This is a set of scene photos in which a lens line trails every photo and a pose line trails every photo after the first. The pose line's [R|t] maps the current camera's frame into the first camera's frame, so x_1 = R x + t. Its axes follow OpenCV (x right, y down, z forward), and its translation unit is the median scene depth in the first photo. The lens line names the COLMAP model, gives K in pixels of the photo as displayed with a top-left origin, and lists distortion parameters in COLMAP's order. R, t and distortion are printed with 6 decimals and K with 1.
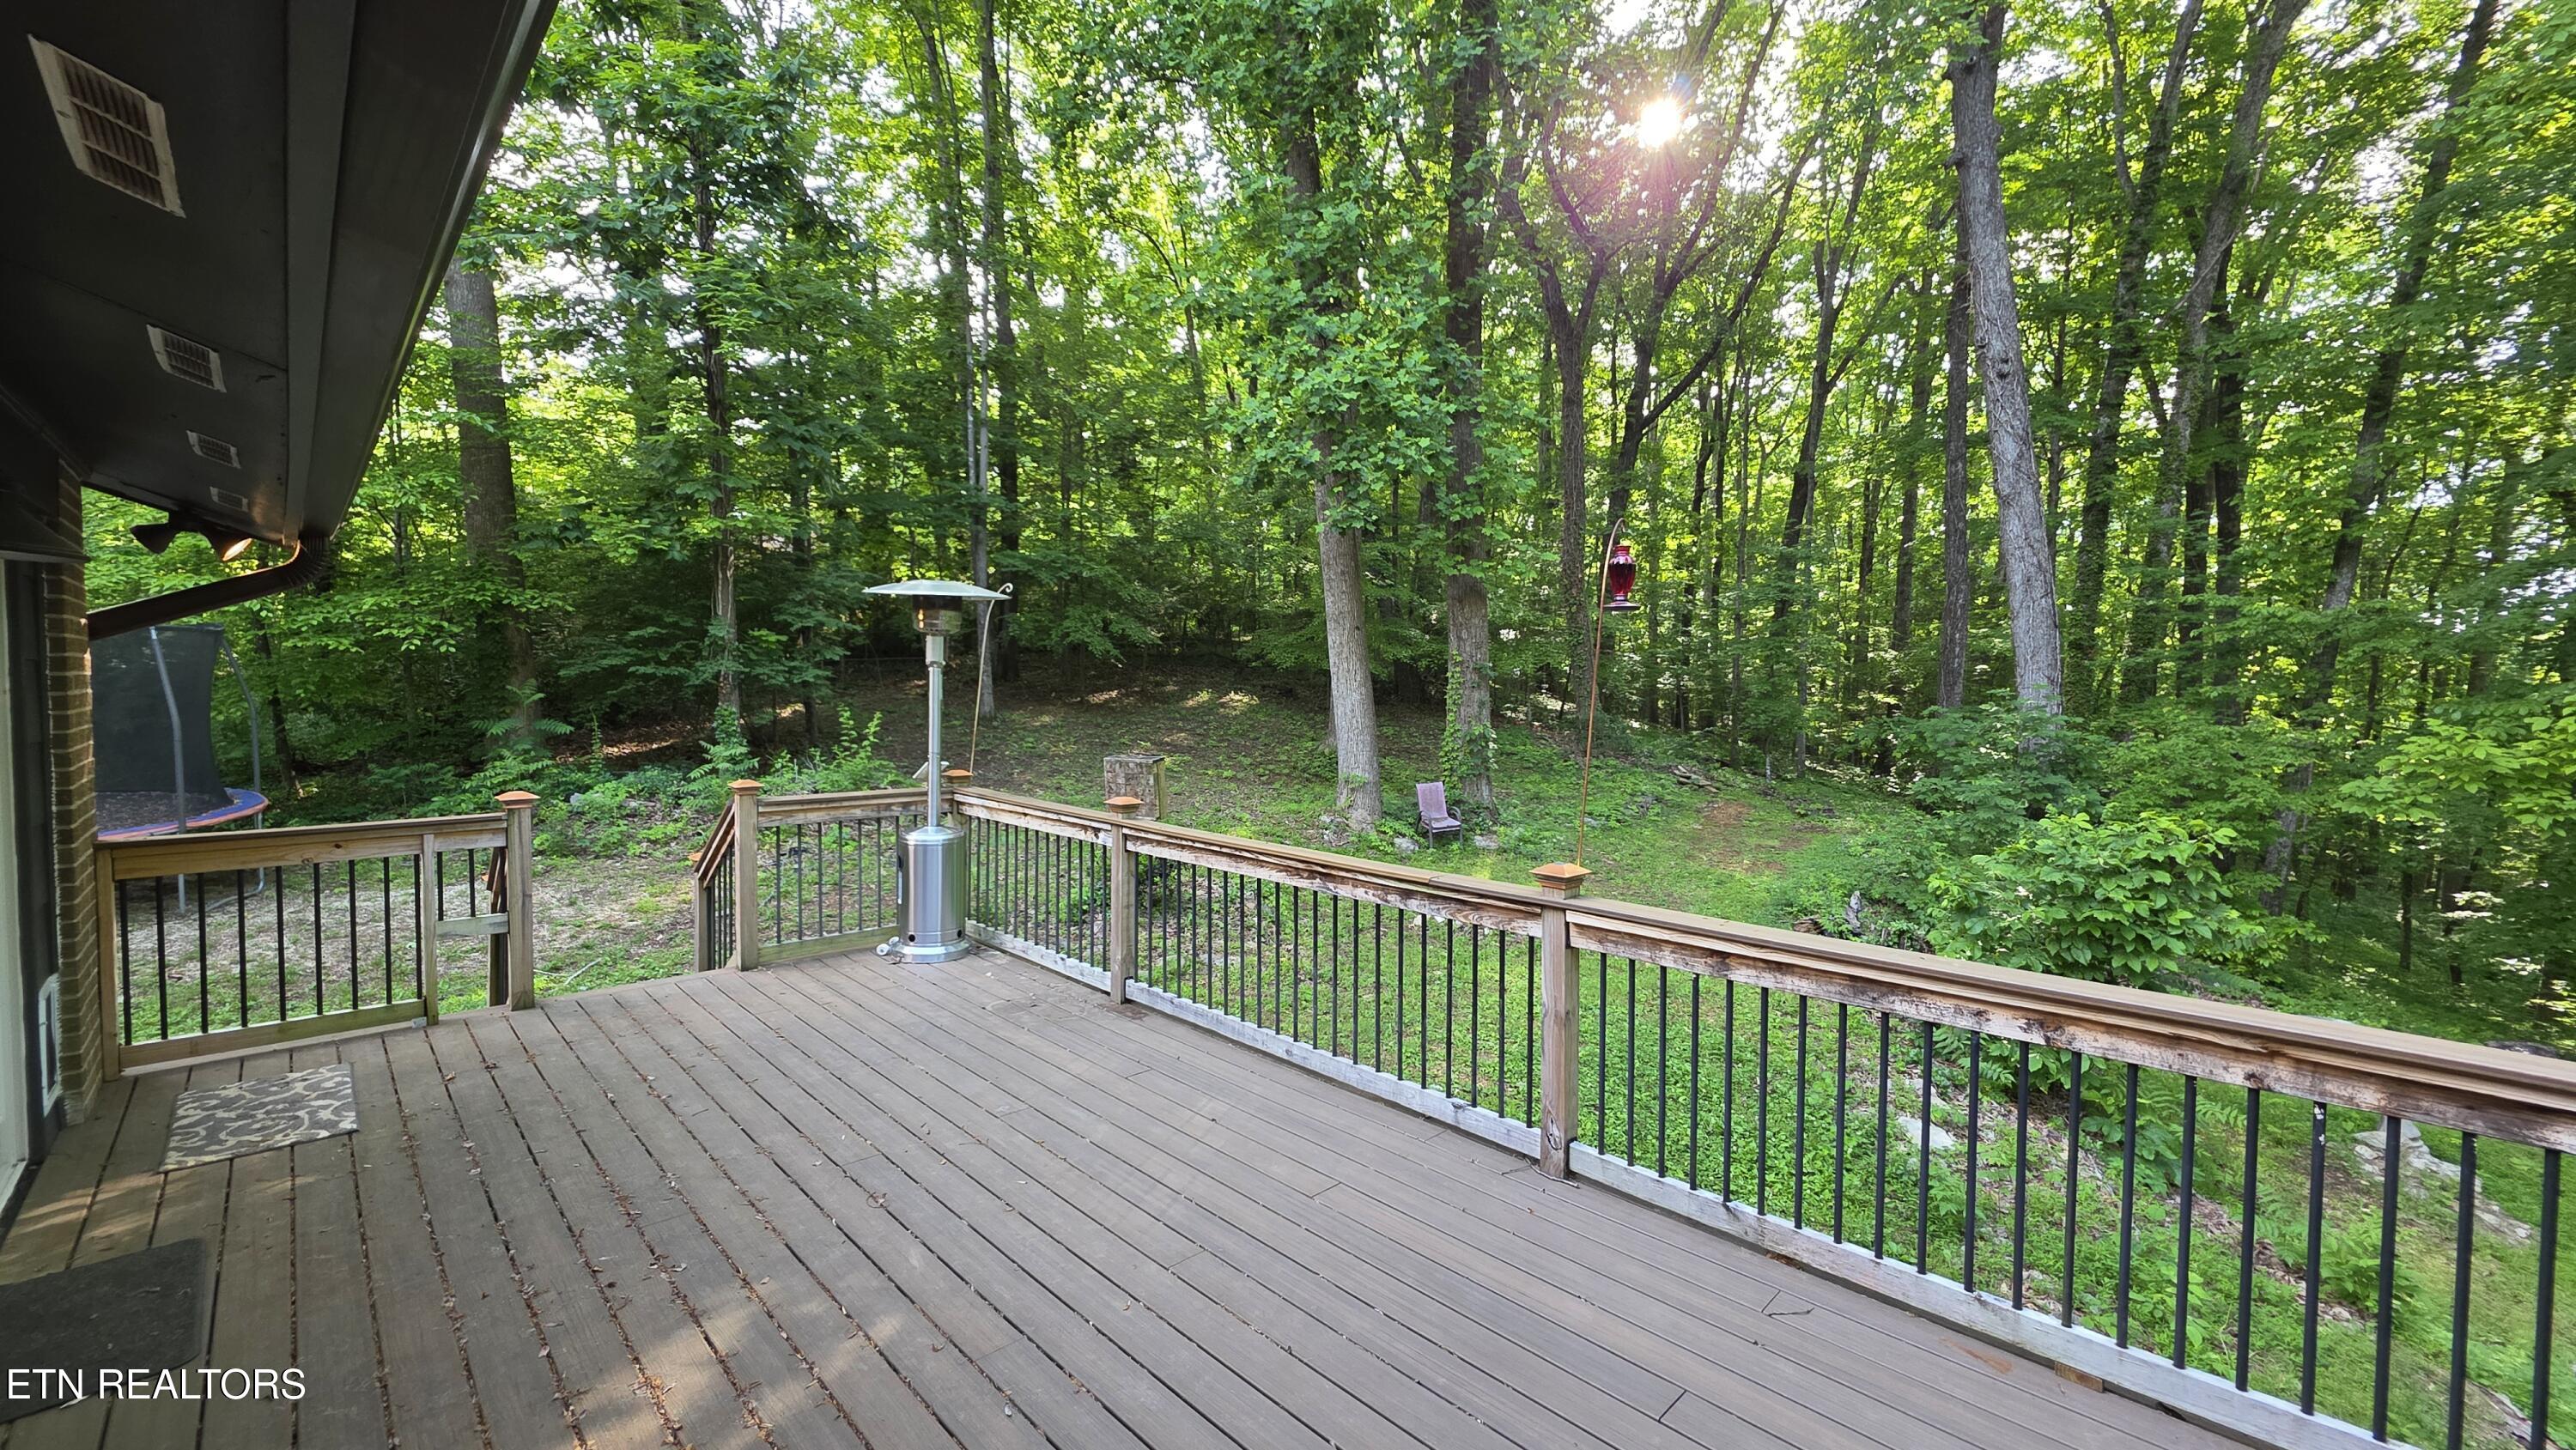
lens RADIAL K [[1027.9, 0, 1288.0], [0, 1027.9, 725.0], [0, 0, 1]] dist [0.002439, -0.000907]
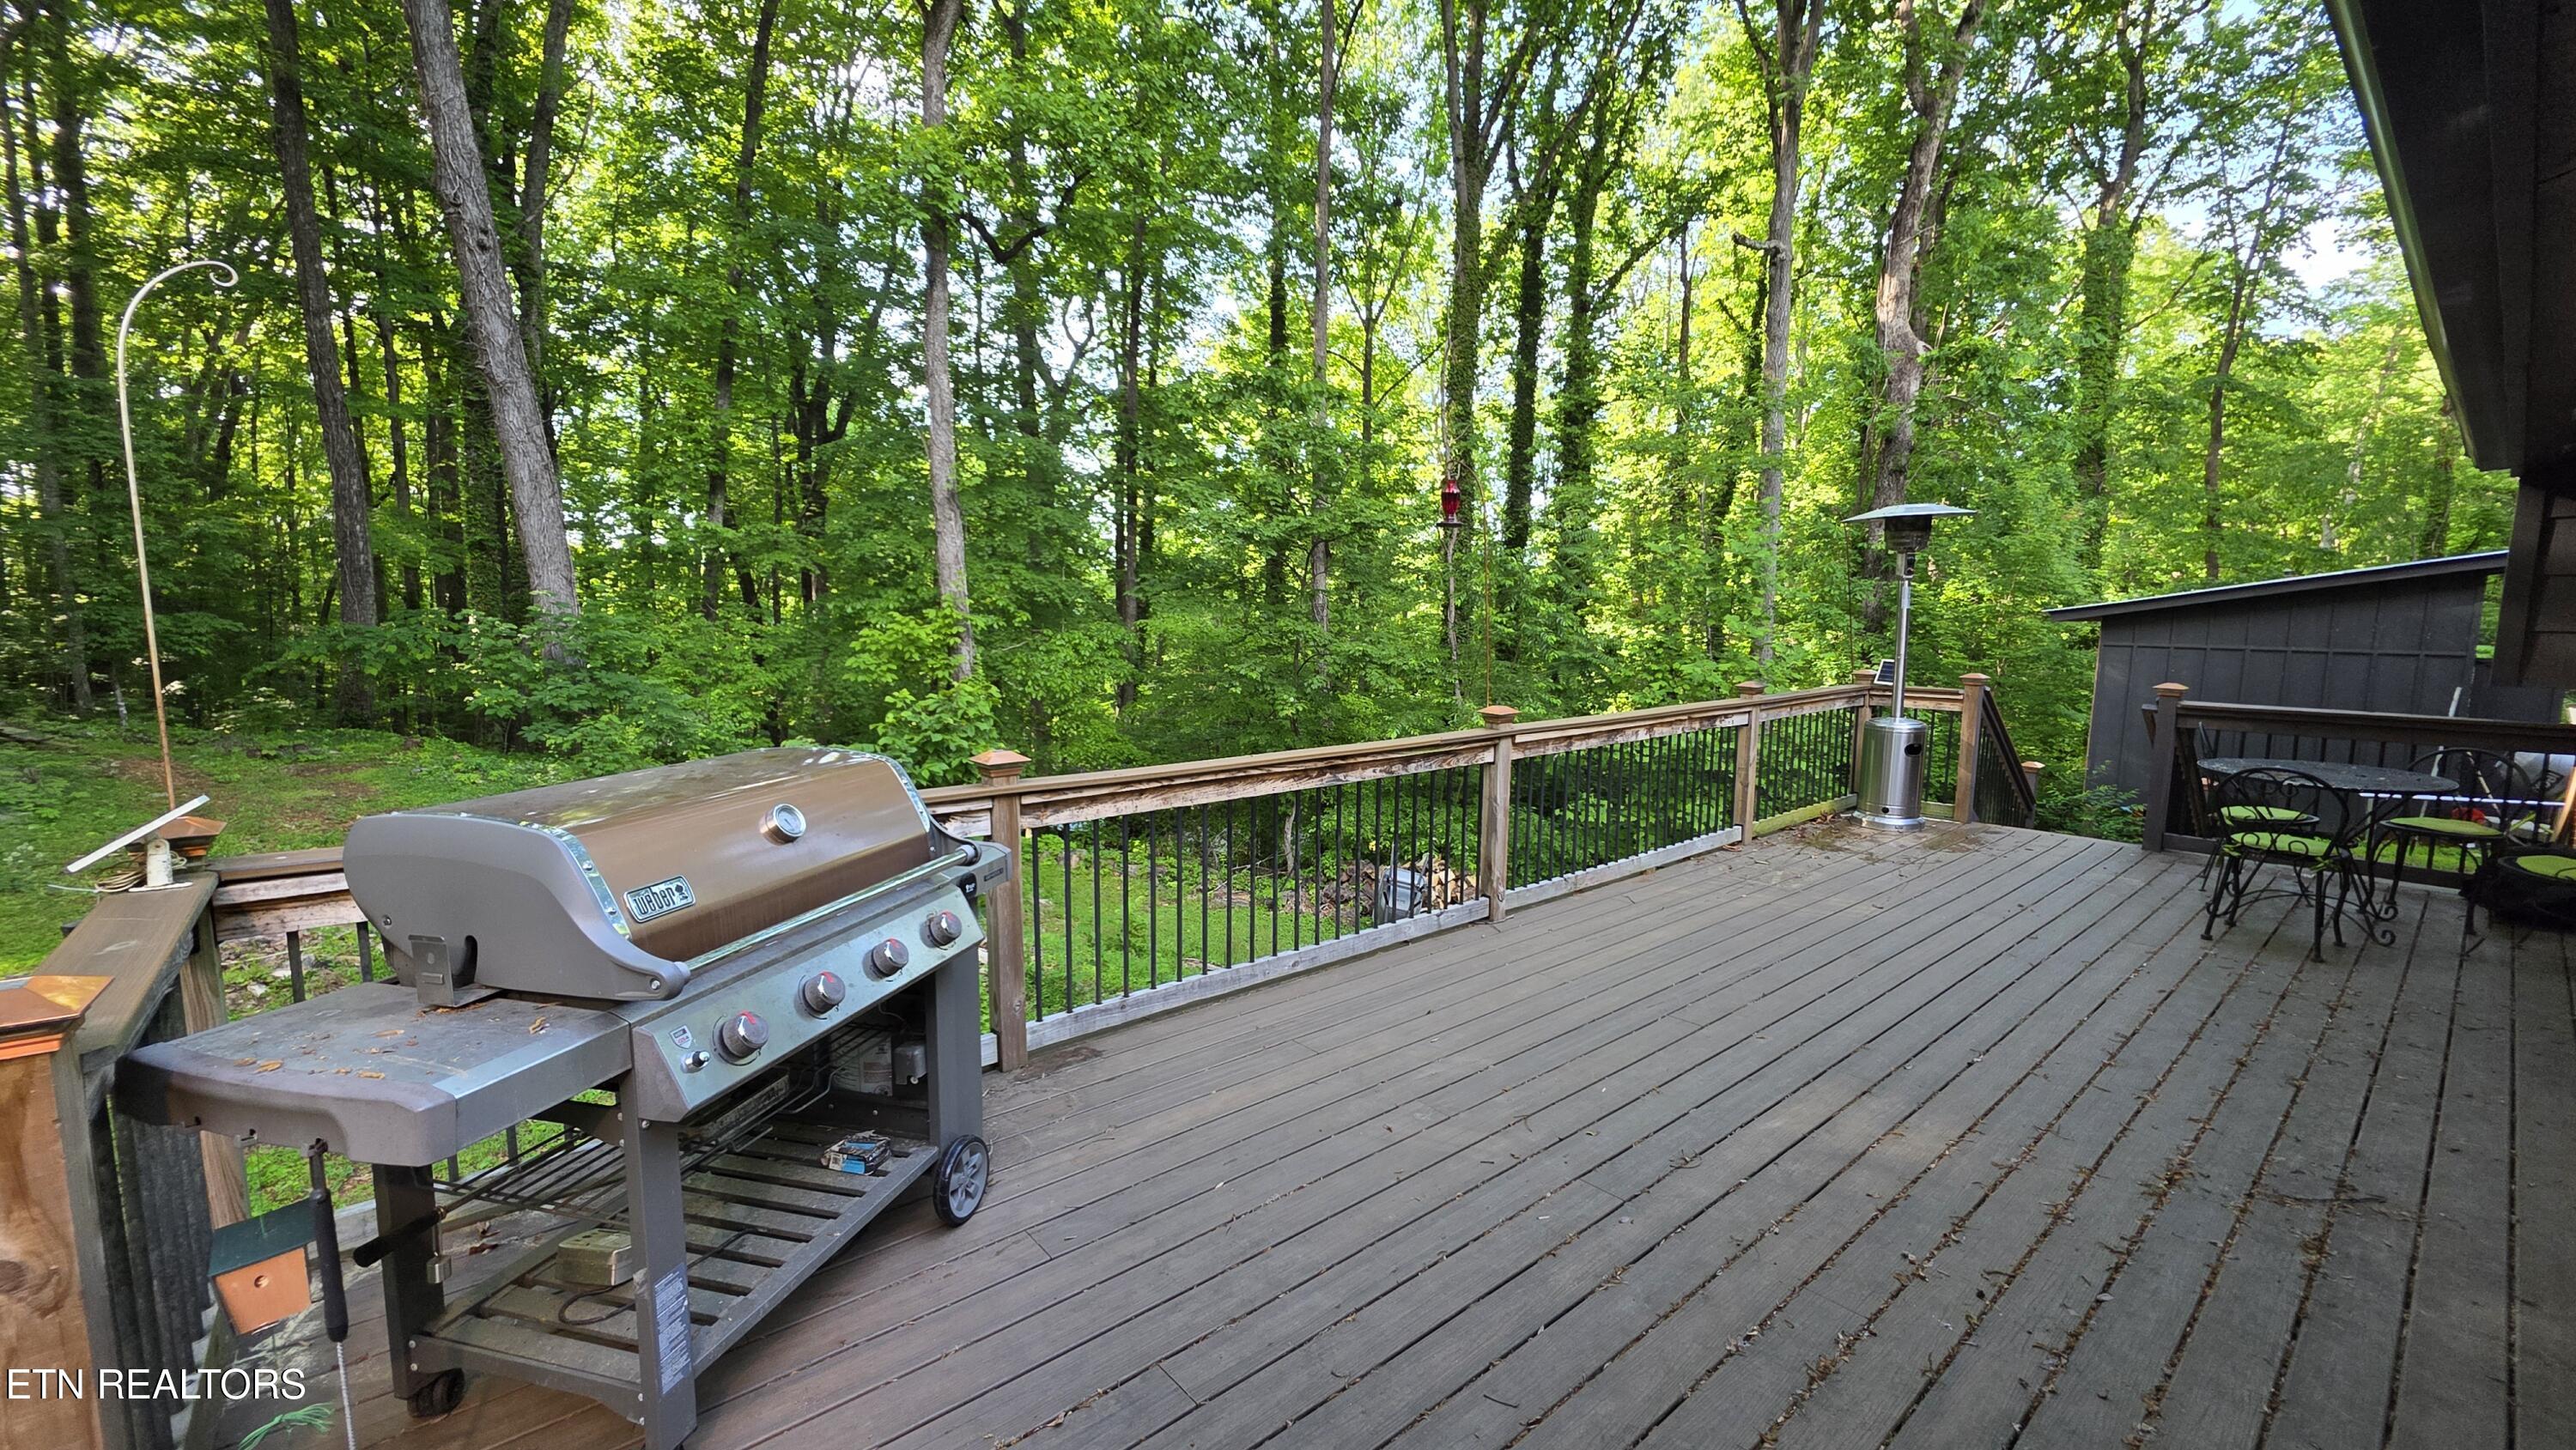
lens RADIAL K [[1027.9, 0, 1288.0], [0, 1027.9, 725.0], [0, 0, 1]] dist [0.002439, -0.000907]
pose [[0.071407, -0.126629, 0.989377, -0.294961], [0.035213, 0.991610, 0.124373, -0.006434], [-0.996825, 0.025958, 0.075267, 0.299802]]
